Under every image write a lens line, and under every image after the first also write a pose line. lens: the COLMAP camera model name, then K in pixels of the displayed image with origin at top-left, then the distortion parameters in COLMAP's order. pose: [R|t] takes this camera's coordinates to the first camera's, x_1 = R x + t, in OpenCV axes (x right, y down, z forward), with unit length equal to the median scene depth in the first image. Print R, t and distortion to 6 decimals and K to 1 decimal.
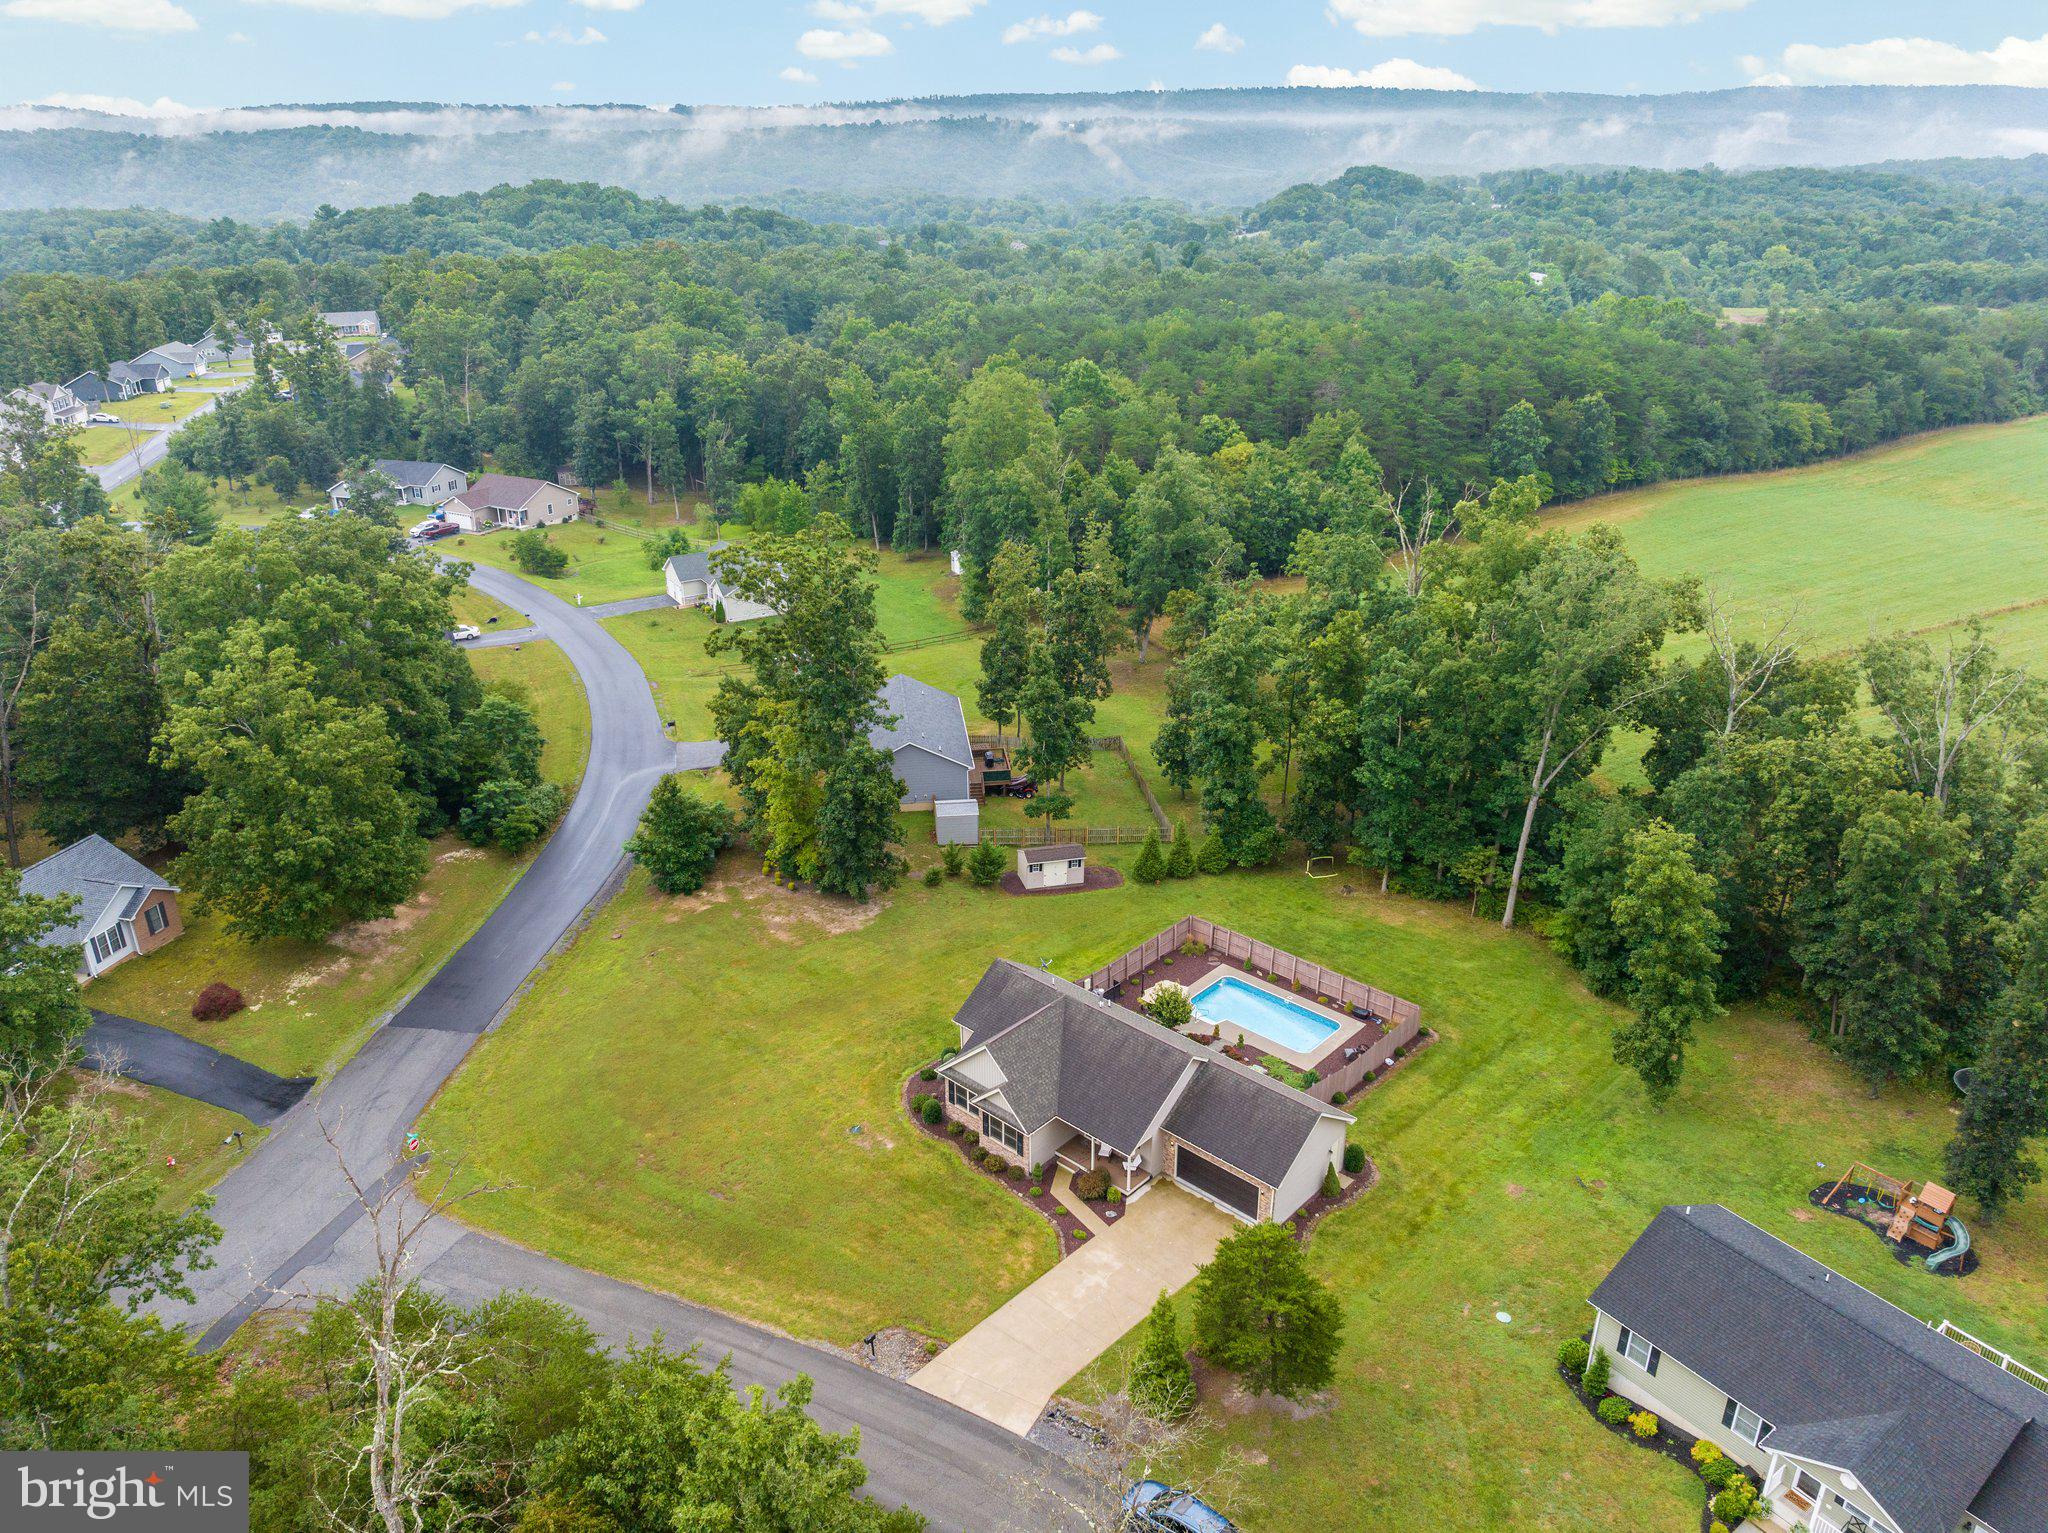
lens RADIAL K [[1447.6, 0, 1024.0], [0, 1447.6, 766.5], [0, 0, 1]] dist [-0.038593, -0.002959]
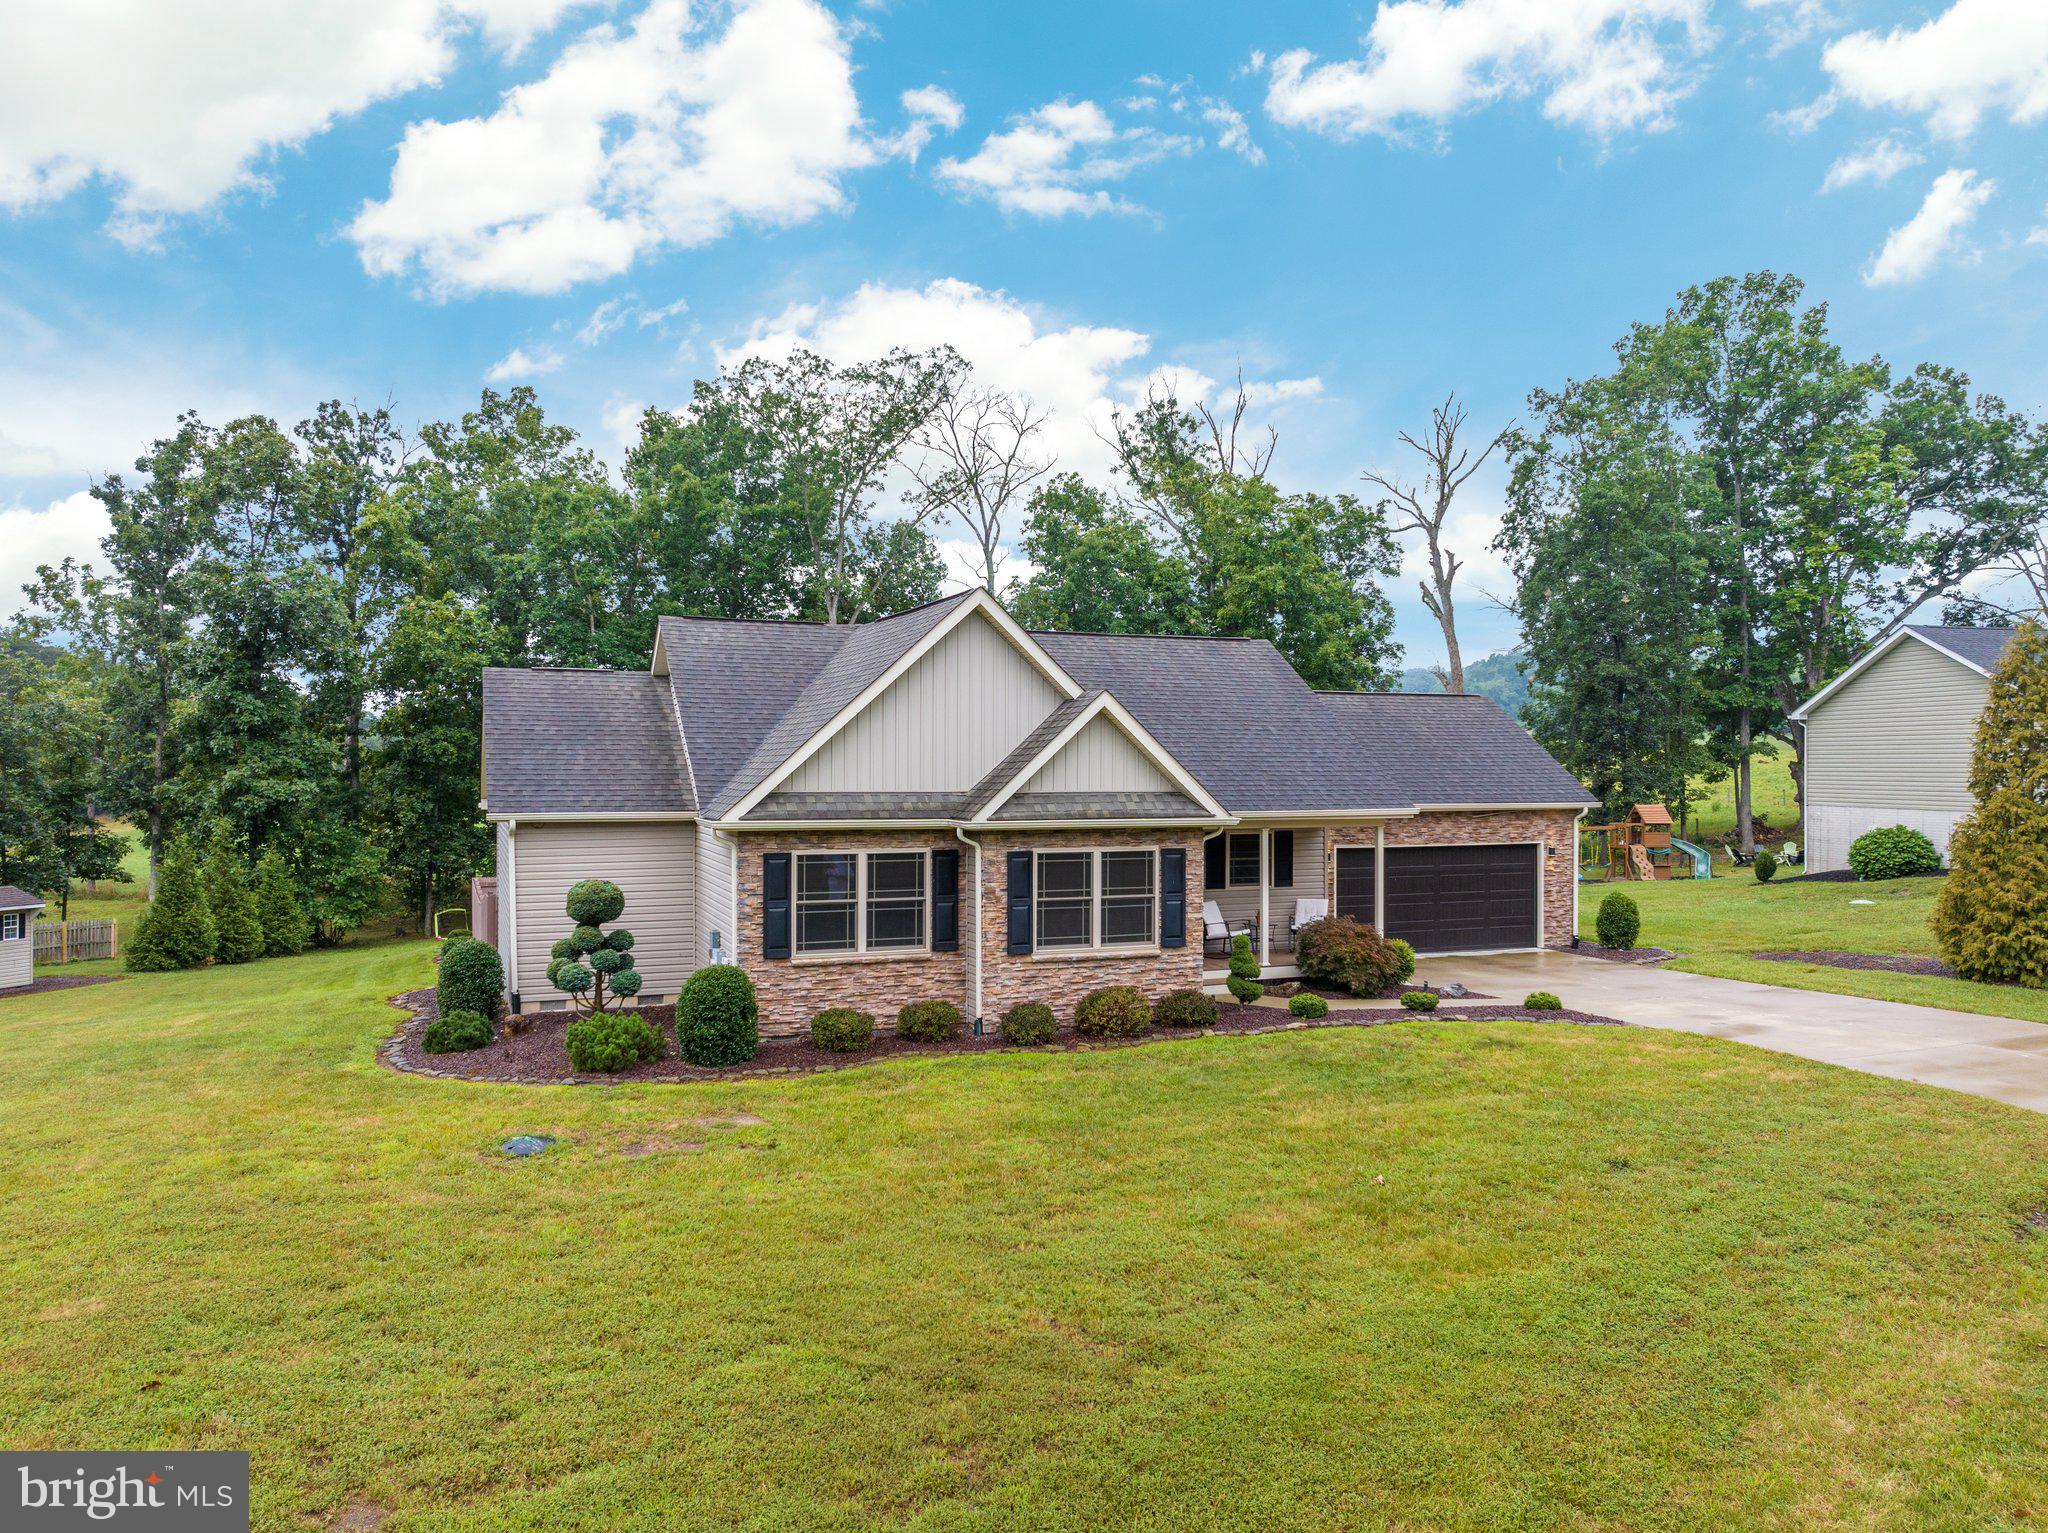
lens RADIAL K [[1450.5, 0, 1029.5], [0, 1450.5, 765.3], [0, 0, 1]] dist [-0.034898, 0.008067]
pose [[0.430783, 0.004810, 0.902443, -0.221092], [0.351591, 0.920079, -0.172737, 0.221657], [-0.831150, 0.391703, 0.394663, 0.720734]]
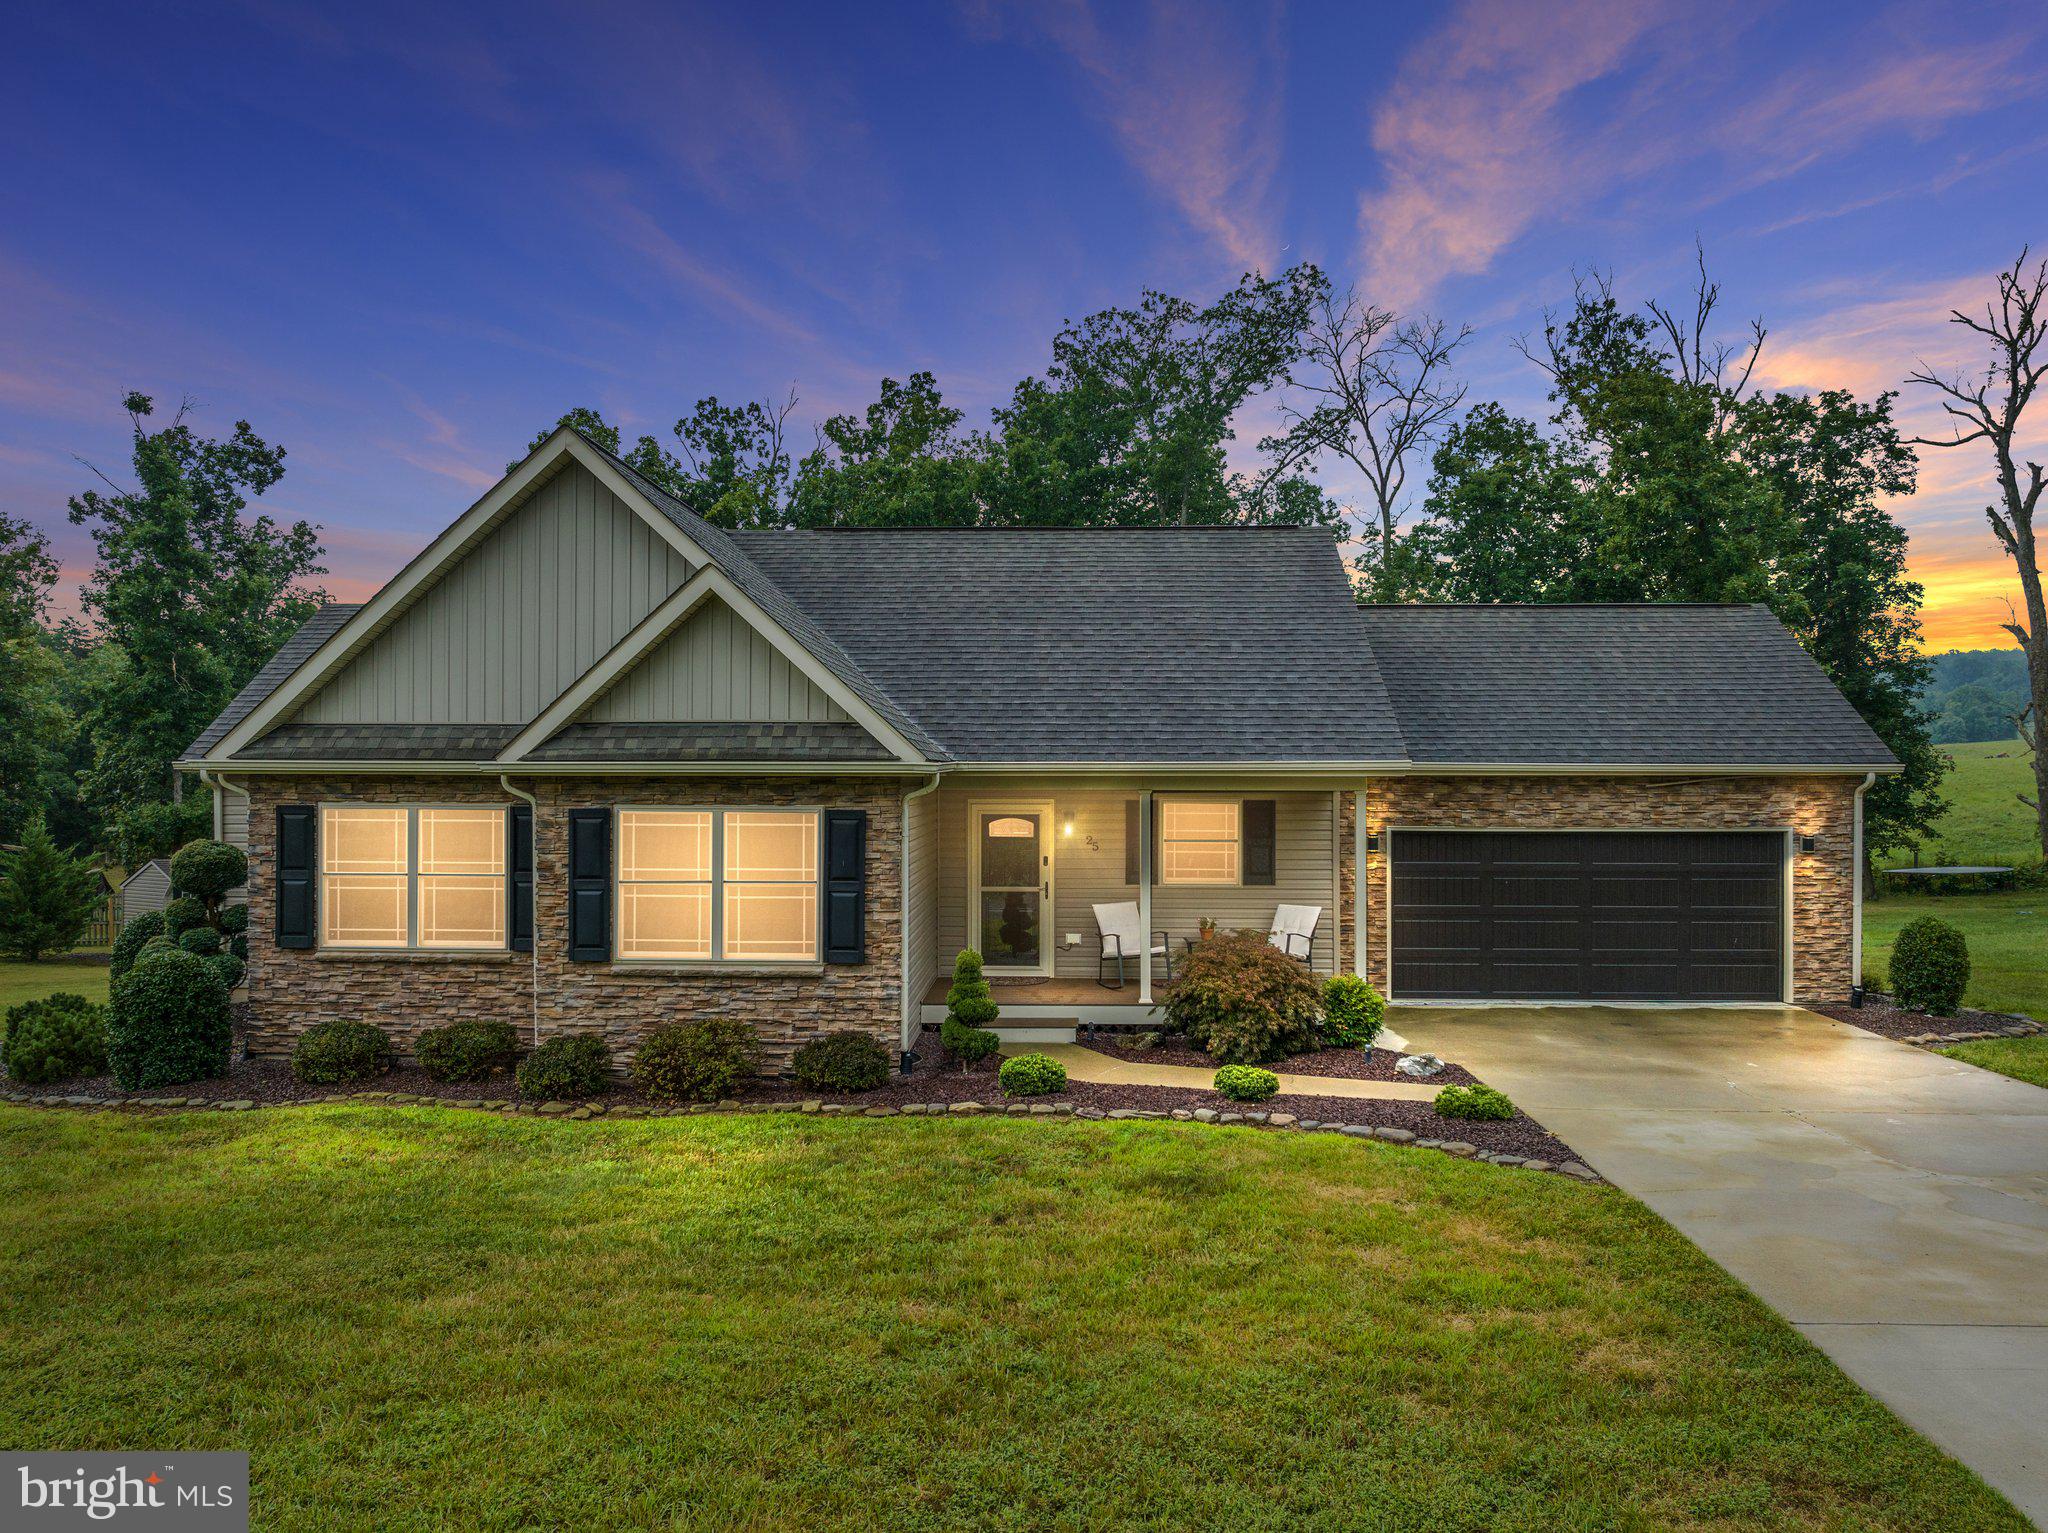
lens RADIAL K [[1450.5, 0, 1029.5], [0, 1450.5, 765.3], [0, 0, 1]] dist [-0.034898, 0.008067]
pose [[0.757506, 0.006961, 0.652791, -0.084680], [0.252624, 0.918915, -0.302946, 0.247380], [-0.601968, 0.394393, 0.694325, 0.682137]]
